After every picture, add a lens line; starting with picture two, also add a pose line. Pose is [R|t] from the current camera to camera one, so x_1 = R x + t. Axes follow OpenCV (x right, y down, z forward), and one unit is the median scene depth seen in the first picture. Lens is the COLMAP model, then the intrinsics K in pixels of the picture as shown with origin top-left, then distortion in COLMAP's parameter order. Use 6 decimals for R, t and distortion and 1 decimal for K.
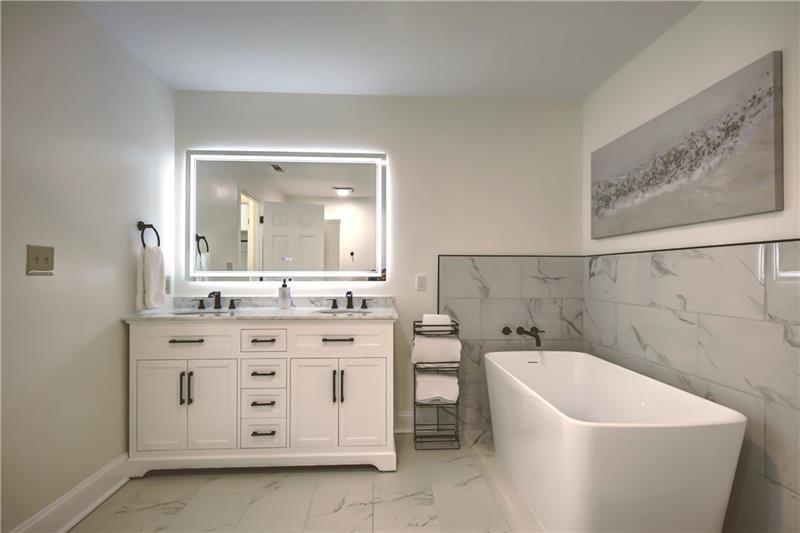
lens RADIAL K [[376.1, 0, 404.4], [0, 376.1, 268.6], [0, 0, 1]] dist [-0.002582, 0.000128]
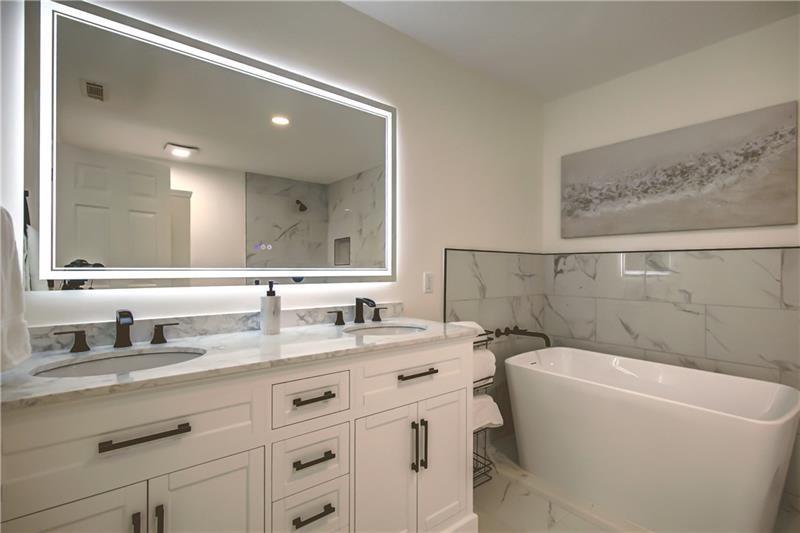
lens RADIAL K [[376.1, 0, 404.4], [0, 376.1, 268.6], [0, 0, 1]] dist [-0.002582, 0.000128]
pose [[0.810802, 0.001711, 0.585318, -0.571295], [-0.009271, 0.999908, 0.009920, 0.000389], [-0.585247, -0.013470, 0.810743, 0.483253]]
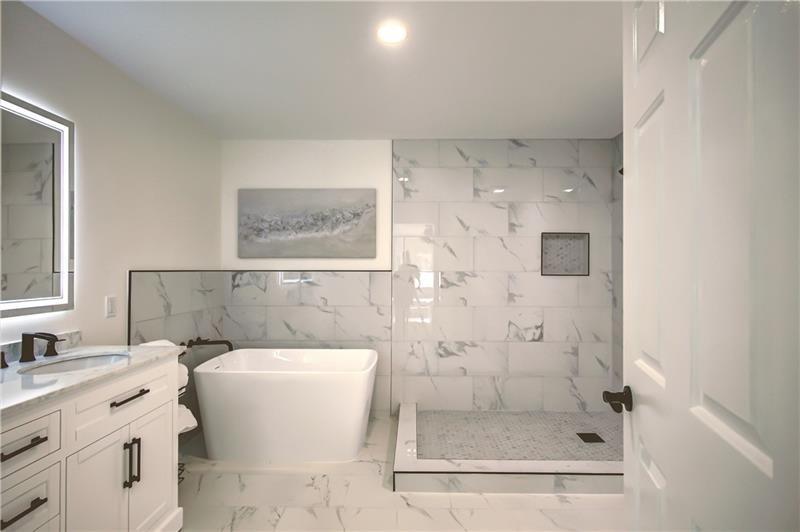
lens RADIAL K [[367.5, 0, 400.0], [0, 367.5, 266.0], [0, 0, 1]] dist [0.003233, 0.000135]
pose [[0.080099, 0.007906, 0.996756, -0.819640], [-0.012256, 0.999901, -0.006946, -0.059059], [-0.996712, -0.011659, 0.080188, 0.436745]]
